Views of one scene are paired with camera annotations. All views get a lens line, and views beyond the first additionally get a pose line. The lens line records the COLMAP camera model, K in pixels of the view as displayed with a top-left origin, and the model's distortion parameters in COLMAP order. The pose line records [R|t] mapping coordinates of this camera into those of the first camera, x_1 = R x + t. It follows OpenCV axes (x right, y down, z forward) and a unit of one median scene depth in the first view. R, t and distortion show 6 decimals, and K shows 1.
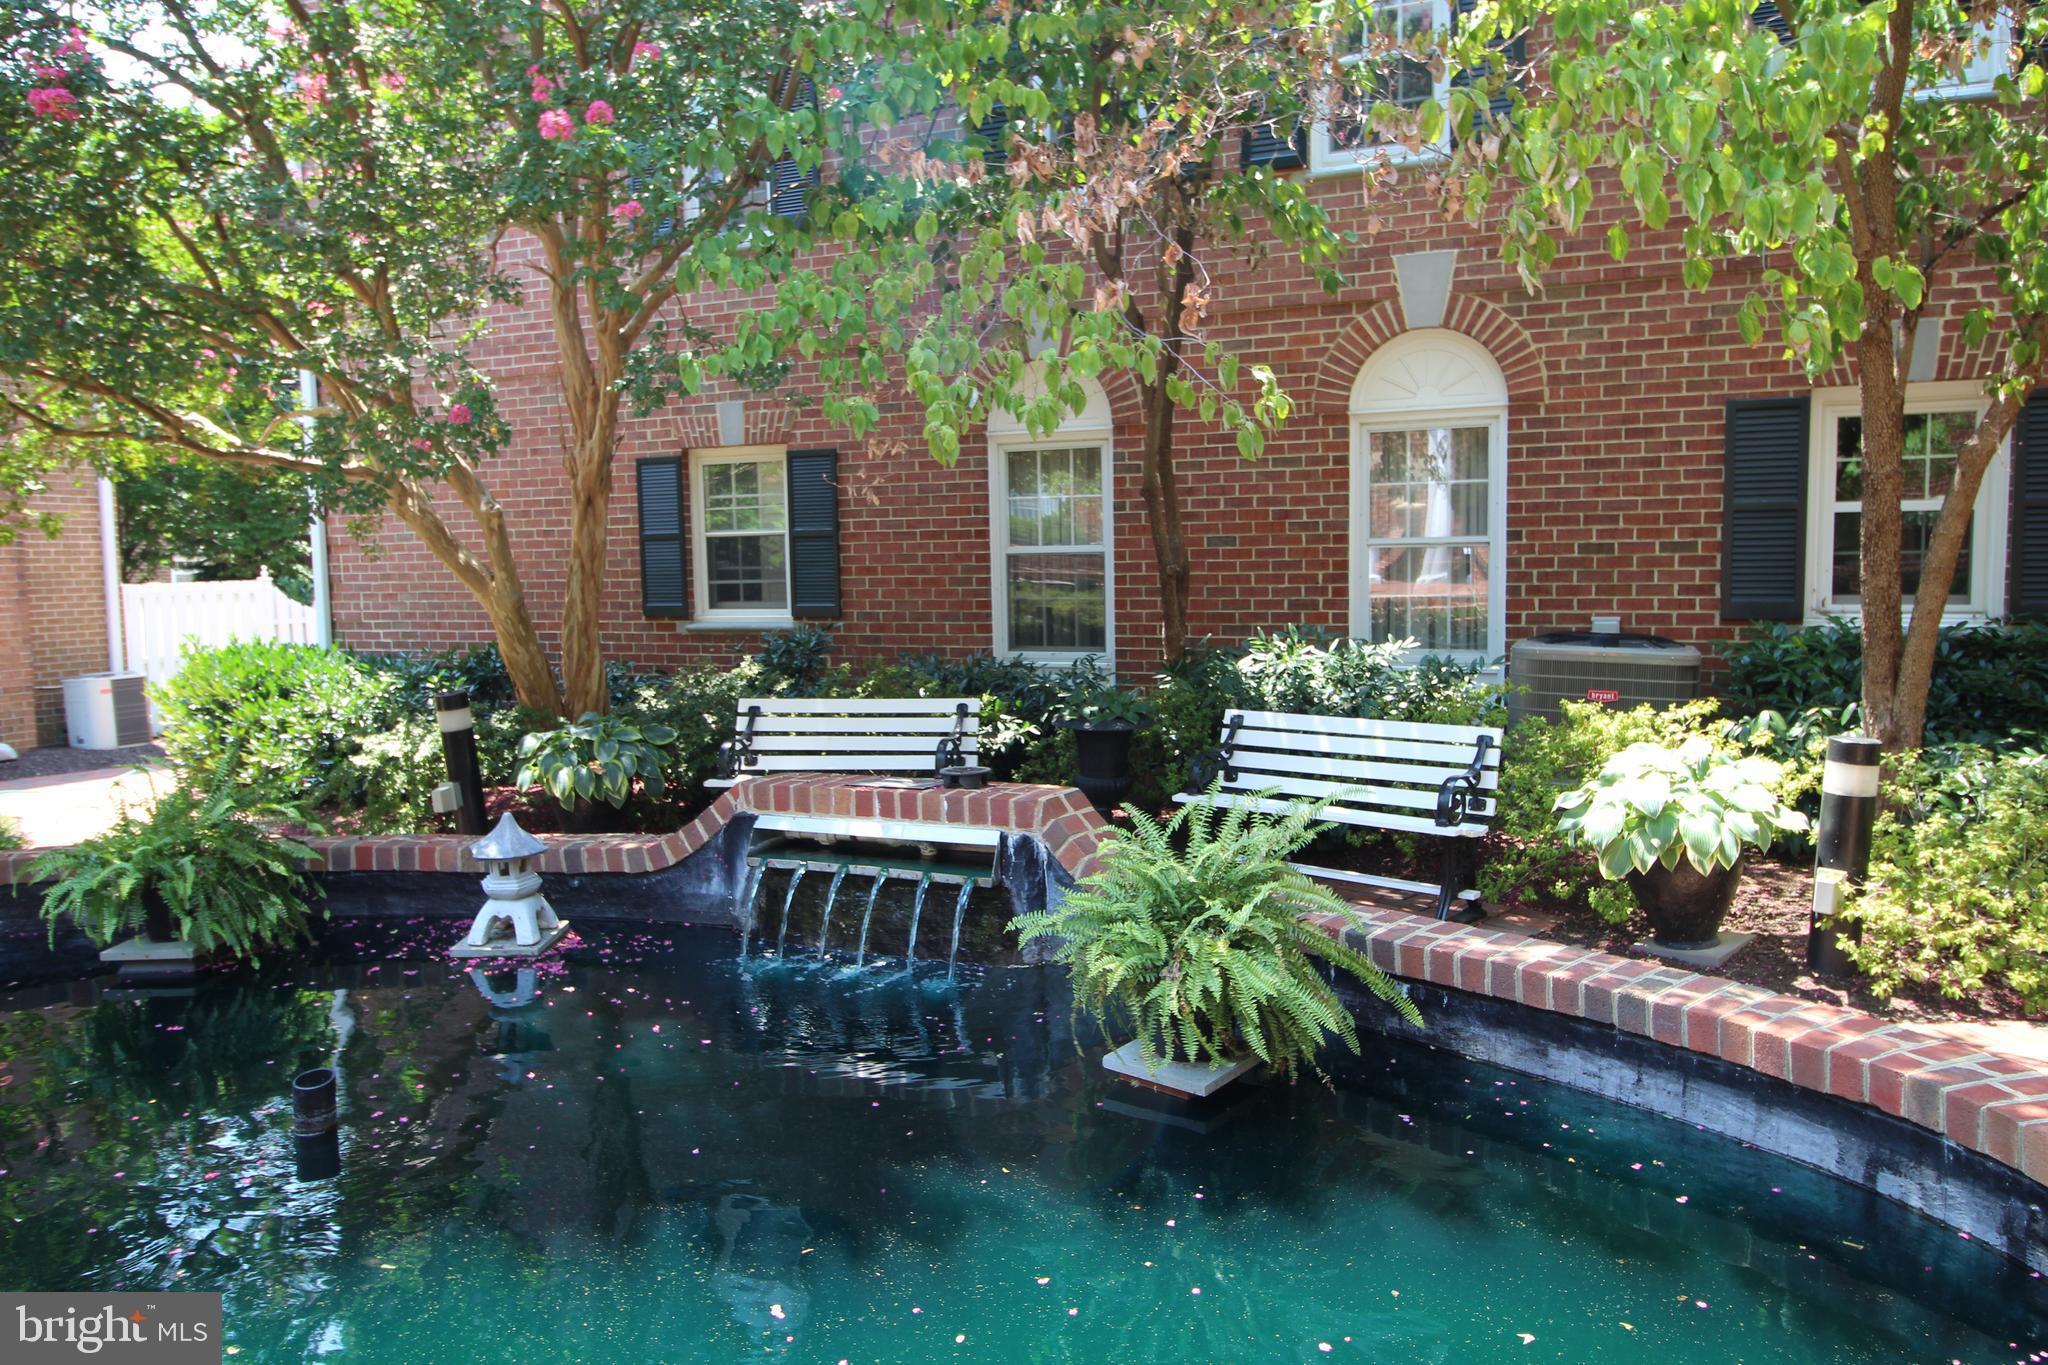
lens RADIAL K [[1396.5, 0, 1030.1], [0, 1396.5, 662.4], [0, 0, 1]] dist [0.006657, -0.003097]
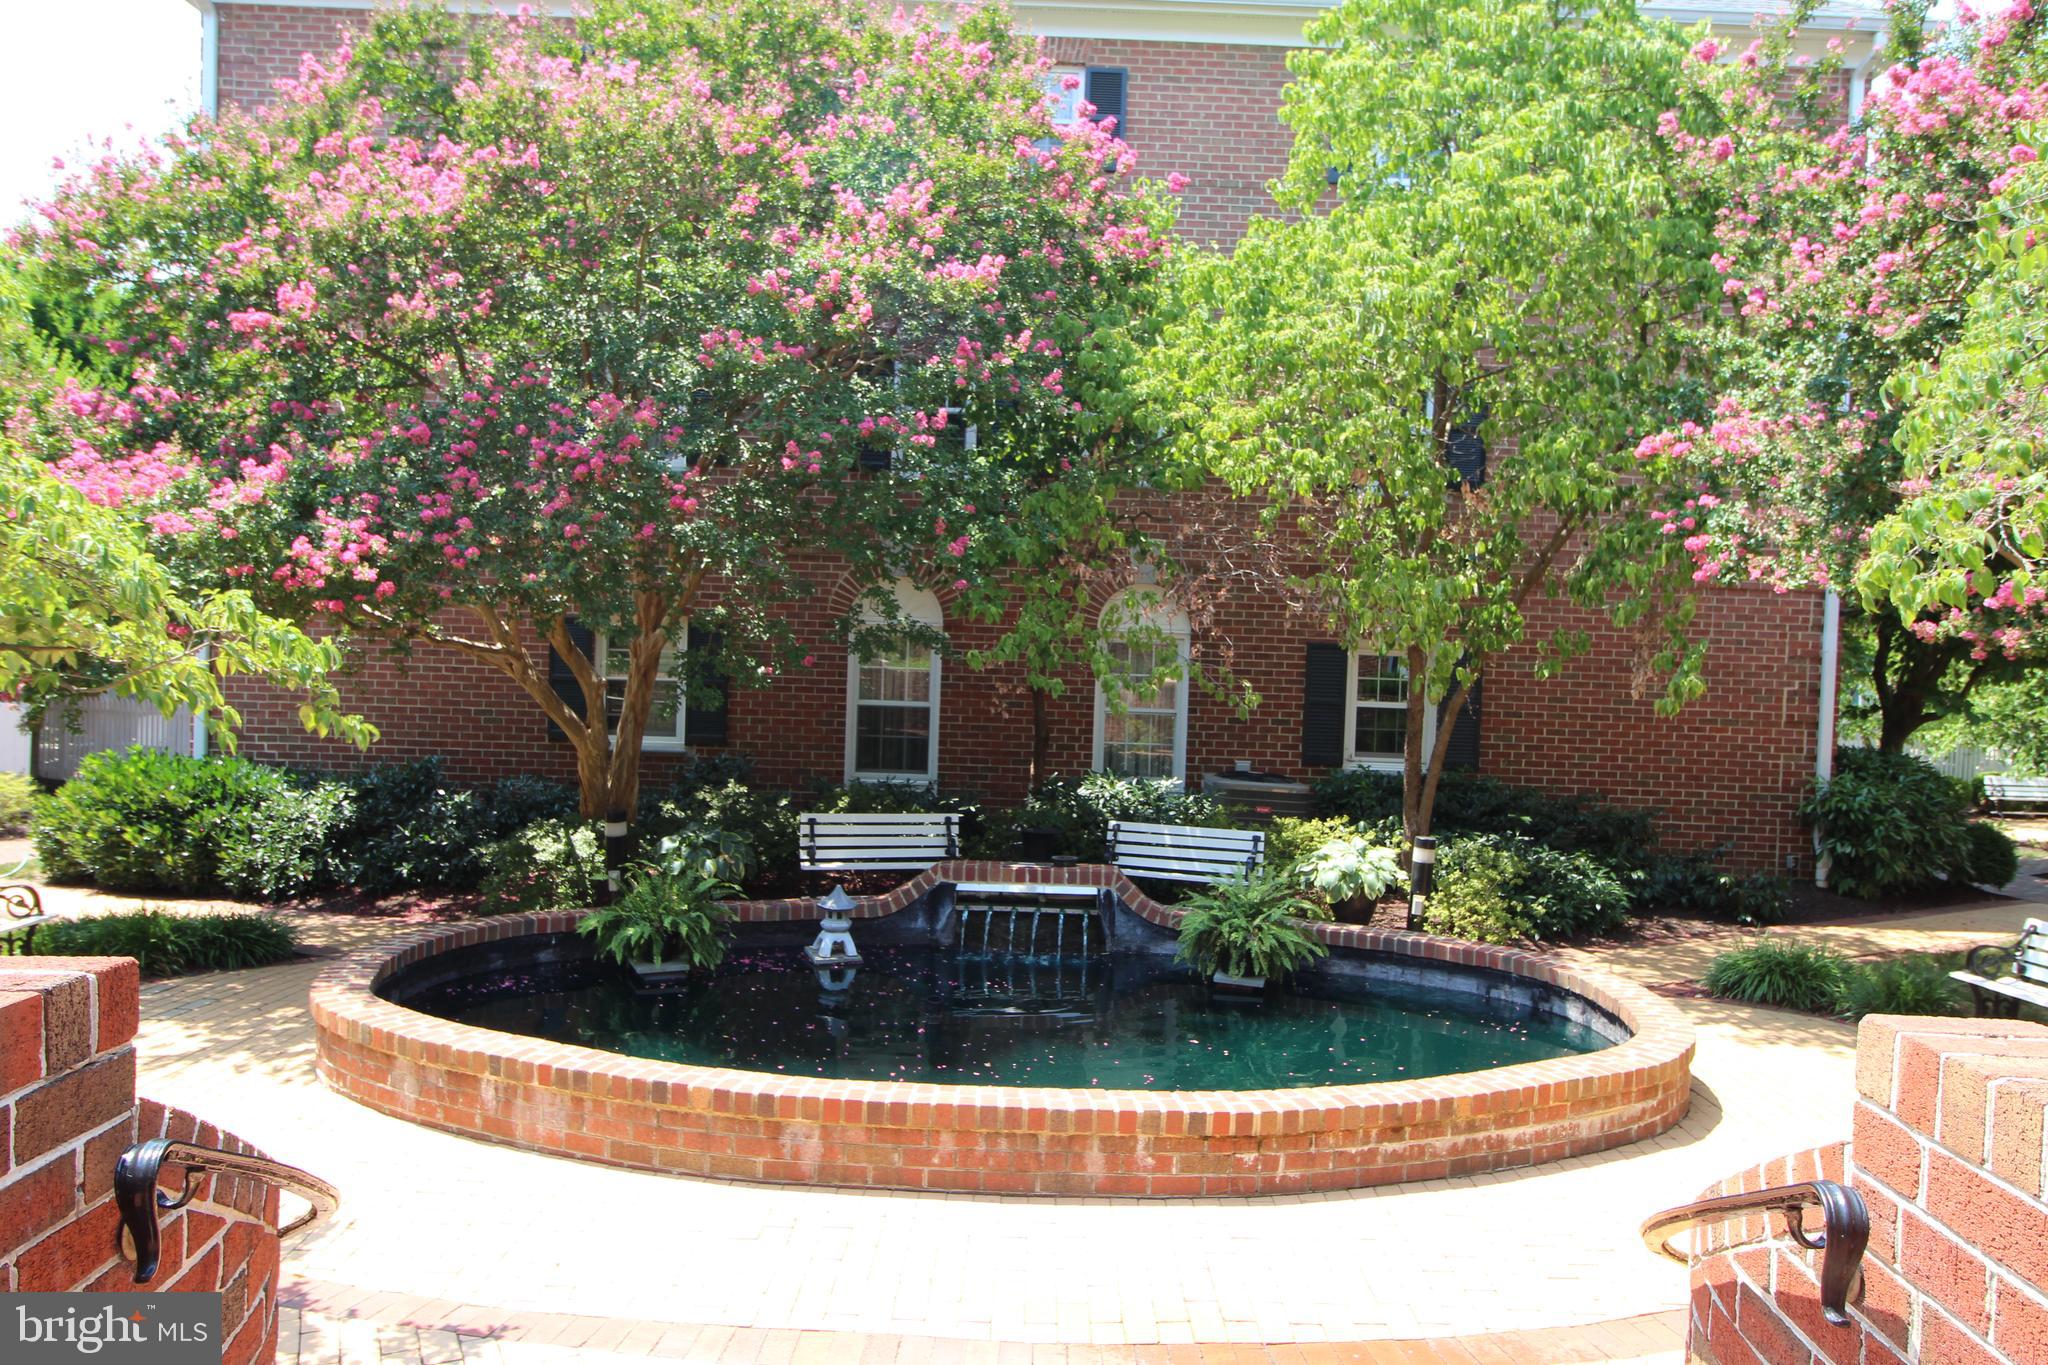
lens RADIAL K [[1396.5, 0, 1030.1], [0, 1396.5, 662.4], [0, 0, 1]] dist [0.006657, -0.003097]
pose [[0.913919, 0.040573, 0.403863, -0.878485], [-0.018164, 0.998083, -0.059166, -0.078977], [-0.405489, 0.046737, 0.912904, -0.779418]]
